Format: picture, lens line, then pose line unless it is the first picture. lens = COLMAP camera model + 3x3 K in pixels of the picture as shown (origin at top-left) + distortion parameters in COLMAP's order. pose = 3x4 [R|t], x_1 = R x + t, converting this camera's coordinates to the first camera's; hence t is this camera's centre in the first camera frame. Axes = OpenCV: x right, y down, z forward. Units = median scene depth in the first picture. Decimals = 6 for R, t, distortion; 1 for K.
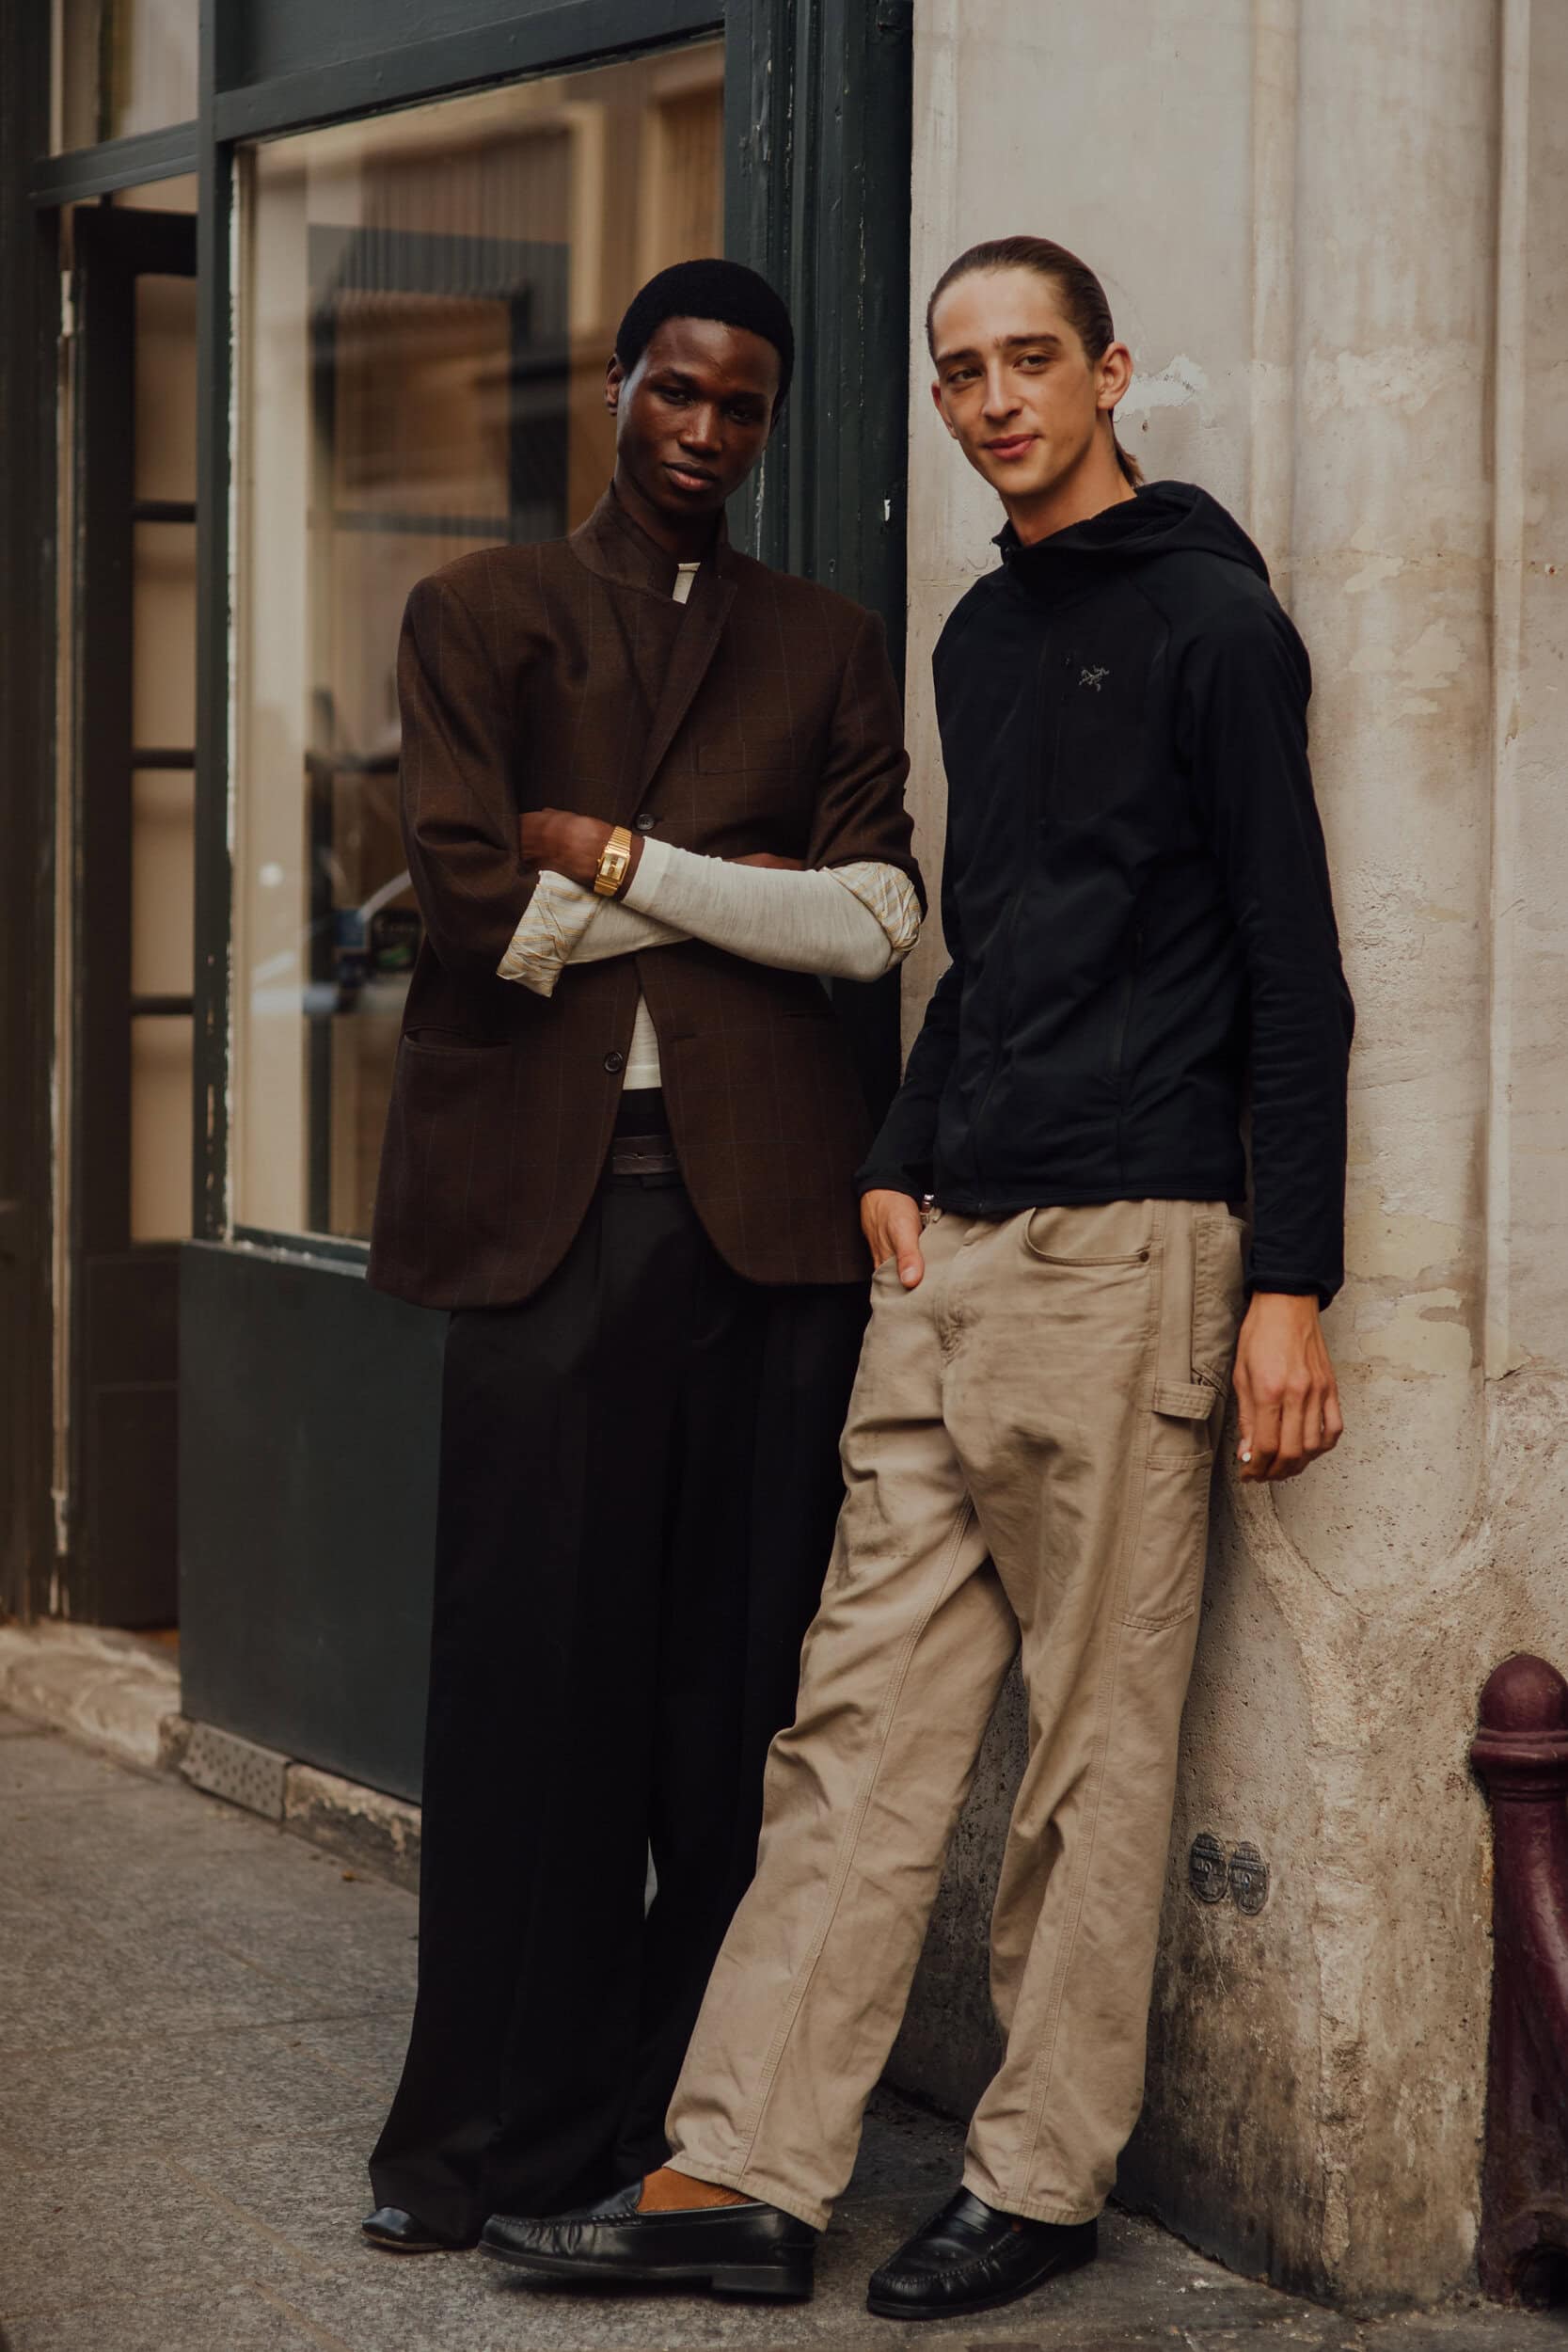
lens RADIAL K [[5828.4, 0, 784.0], [0, 5828.4, 1176.0], [0, 0, 1]] dist [-0.034644, -0.021070]
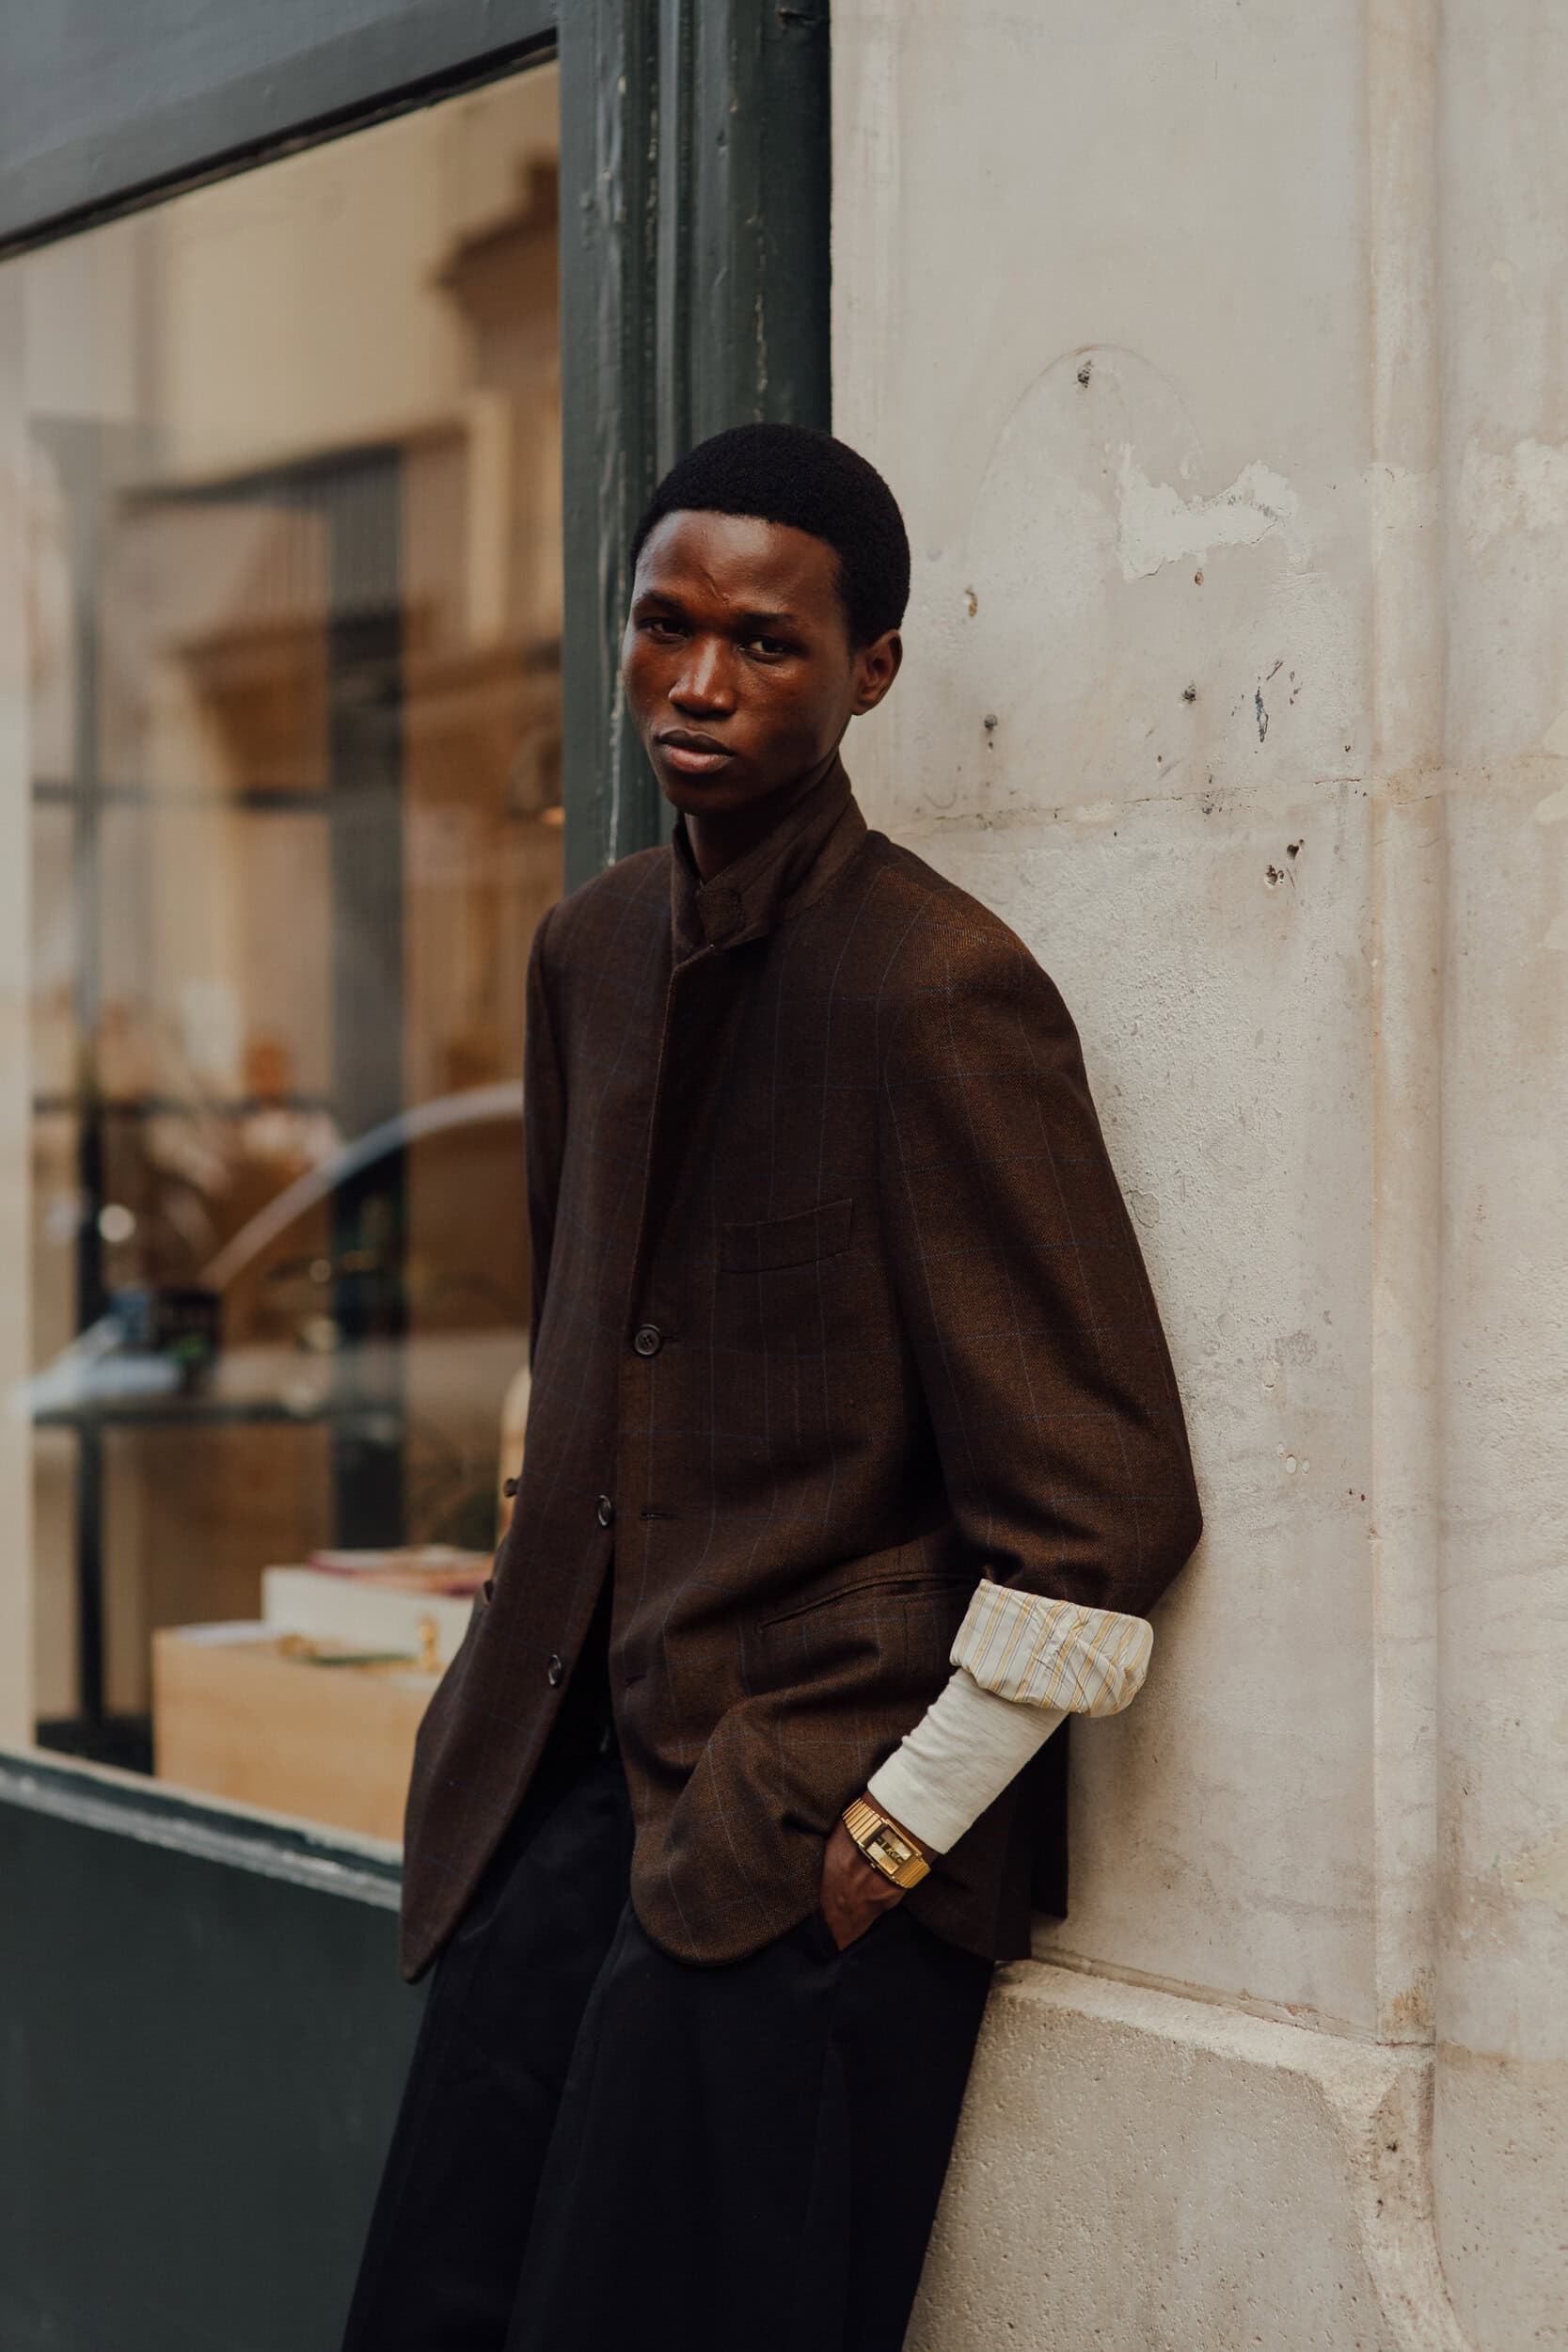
lens RADIAL K [[5828.4, 0, 784.0], [0, 5828.4, 1176.0], [0, 0, 1]] dist [-0.034644, -0.021070]
pose [[0.999841, -0.014819, 0.009911, 0.008894], [0.015345, 0.998351, -0.055312, -0.028248], [-0.009075, 0.055456, 0.998420, 0.368304]]
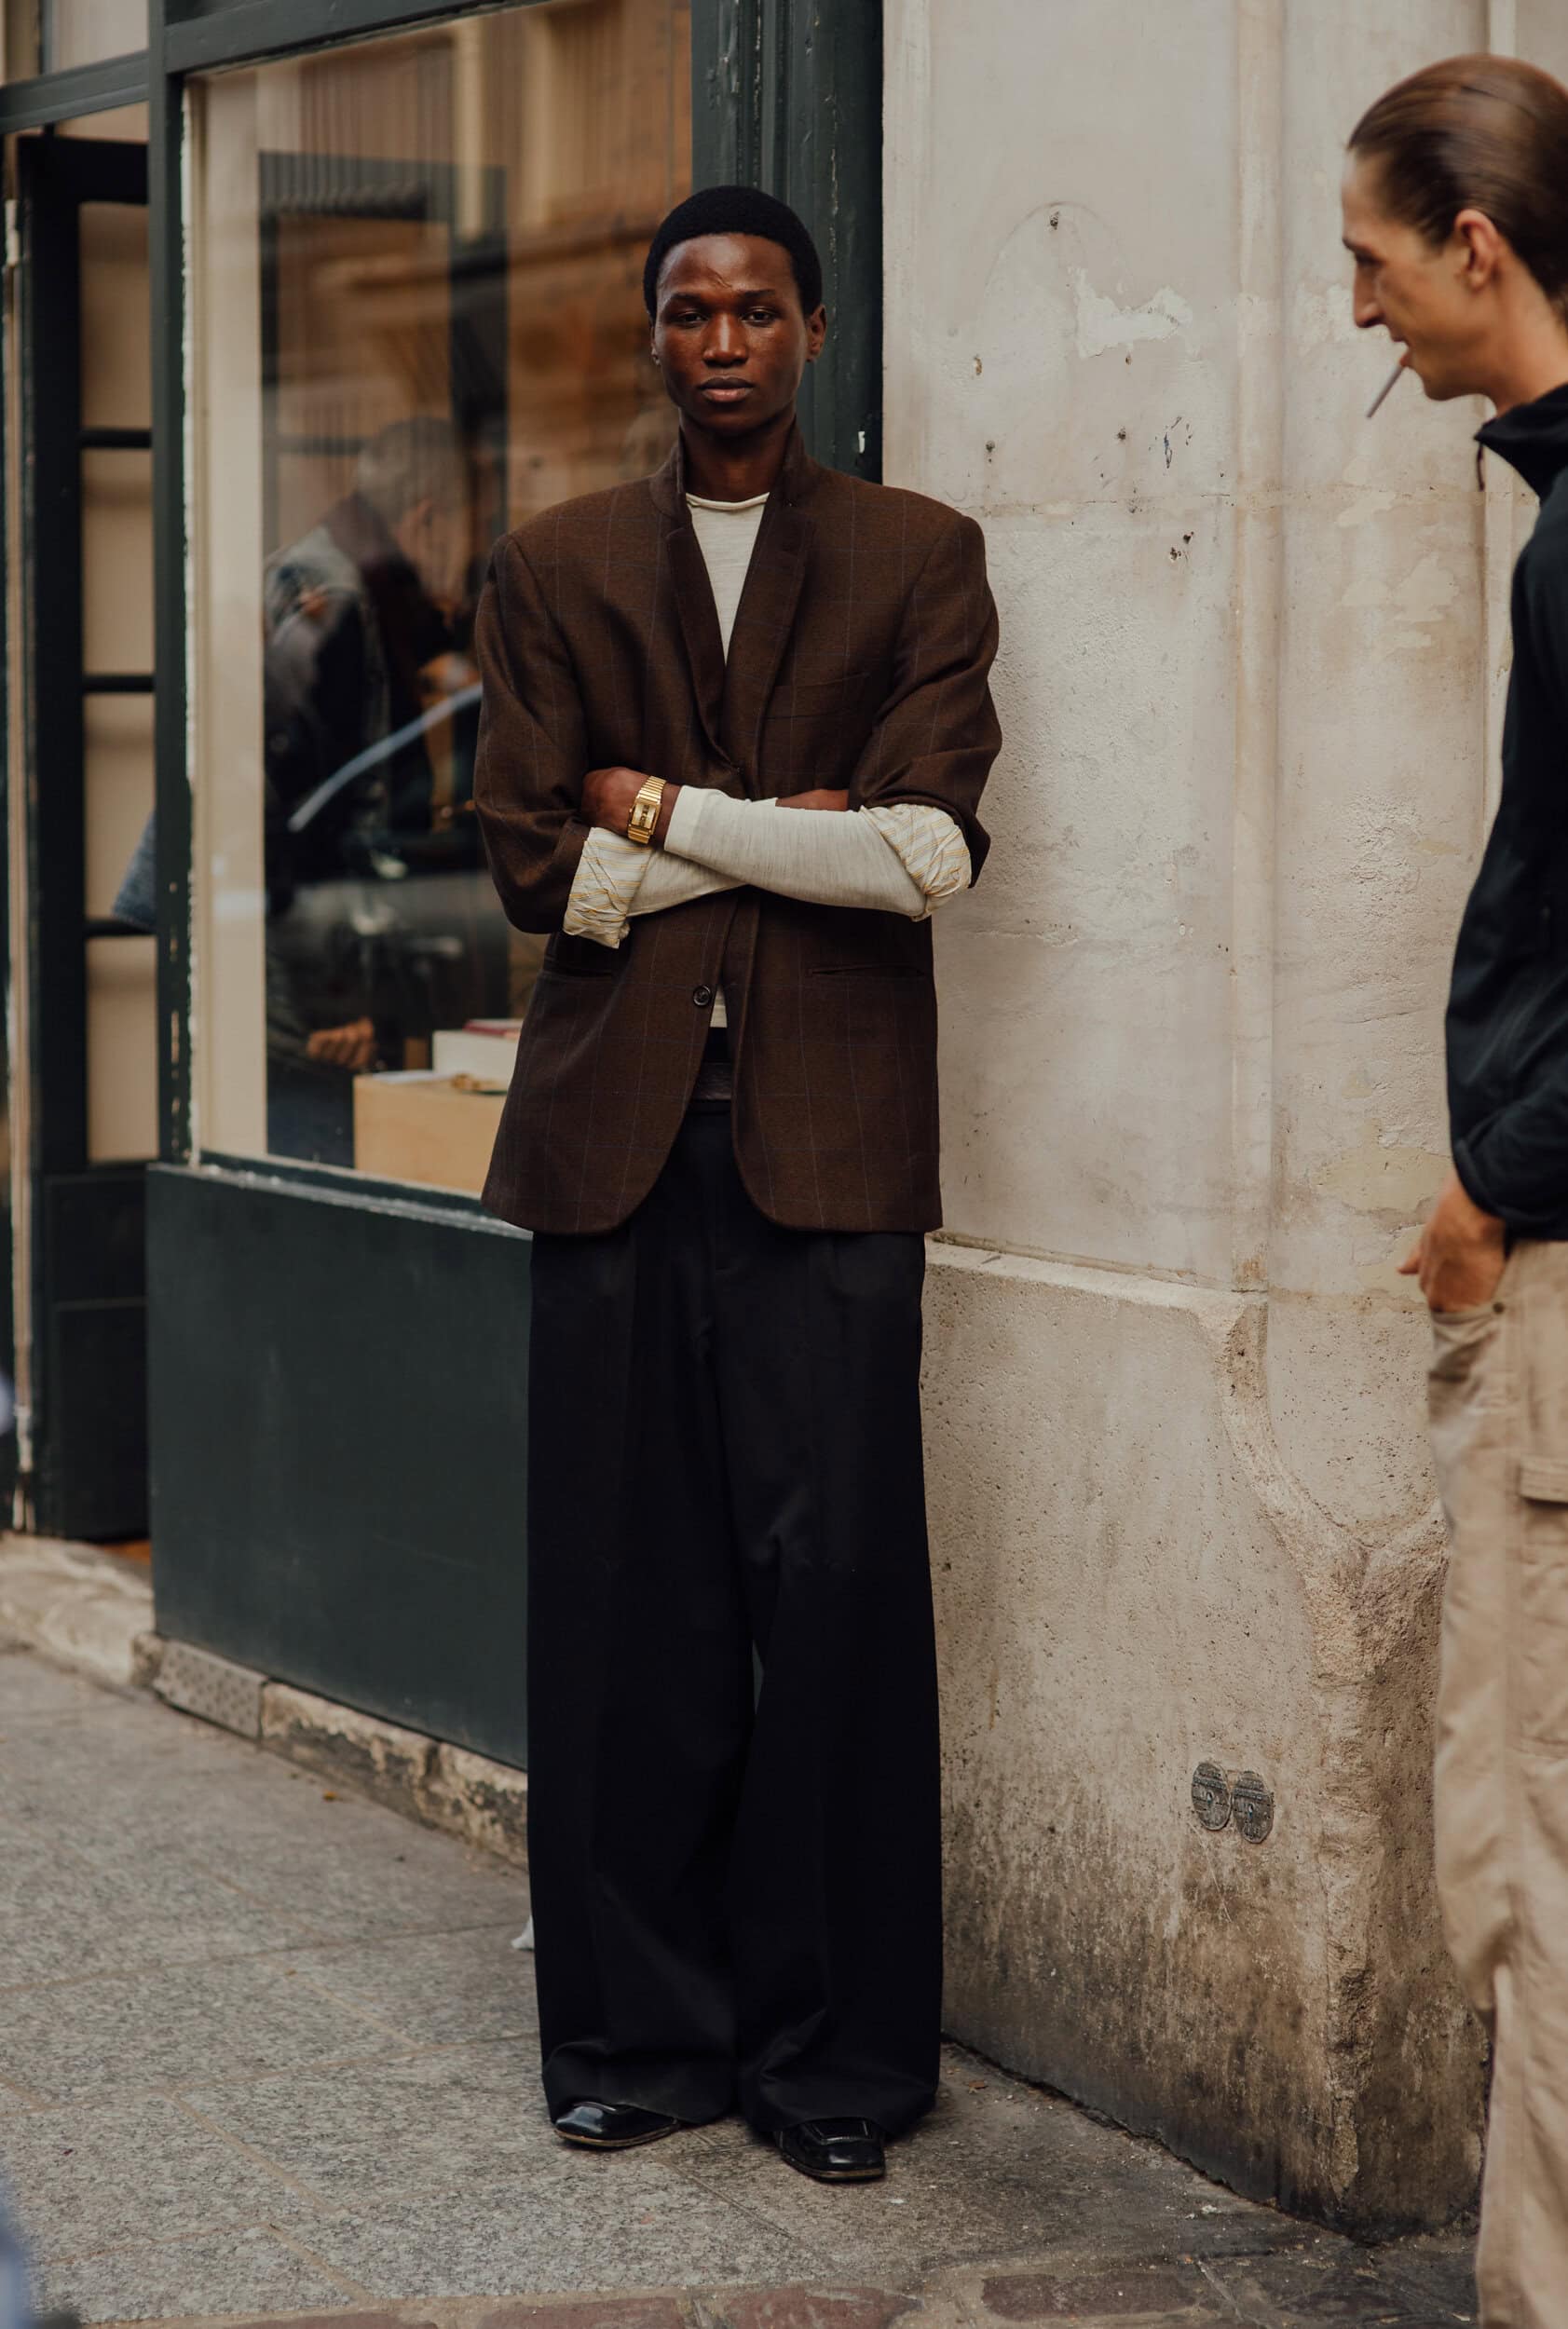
lens RADIAL K [[5614.8, 0, 788.6], [0, 5614.8, 1192.1], [0, 0, 1]] dist [0.037589, -1.015117]
pose [[0.999656, -0.013398, 0.022549, -0.020496], [0.012805, 0.999573, 0.026278, -0.012083], [-0.022892, -0.025980, 0.999400, 0.033950]]
